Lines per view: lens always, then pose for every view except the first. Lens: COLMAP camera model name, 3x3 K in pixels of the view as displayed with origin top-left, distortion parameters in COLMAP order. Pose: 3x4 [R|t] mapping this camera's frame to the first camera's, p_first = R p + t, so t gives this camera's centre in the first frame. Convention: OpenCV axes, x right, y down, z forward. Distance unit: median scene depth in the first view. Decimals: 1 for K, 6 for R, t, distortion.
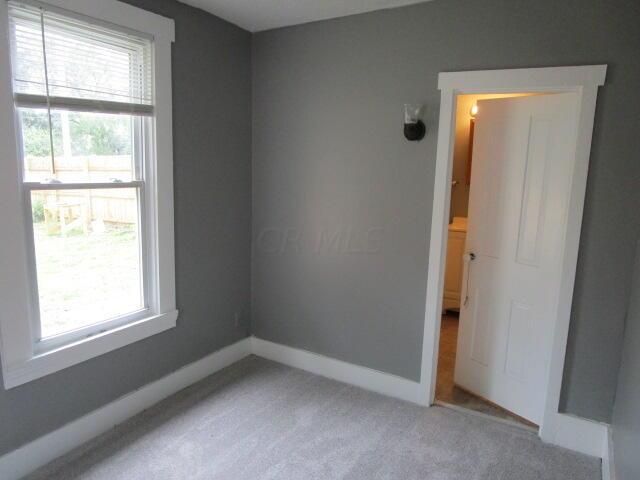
lens RADIAL K [[456.6, 0, 320.0], [0, 456.6, 240.0], [0, 0, 1]] dist [-0.045460, 0.029745]
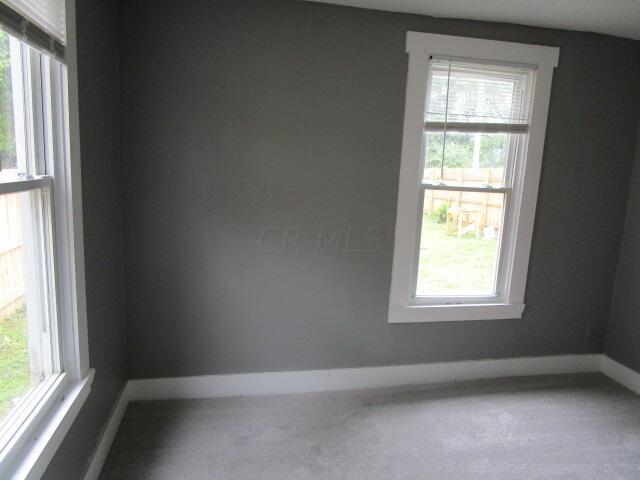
lens RADIAL K [[456.6, 0, 320.0], [0, 456.6, 240.0], [0, 0, 1]] dist [-0.045460, 0.029745]
pose [[0.670089, 0.127976, -0.731165, 0.160674], [-0.149177, 0.988146, 0.036239, 0.035488], [0.727136, 0.084790, 0.681237, -0.160280]]
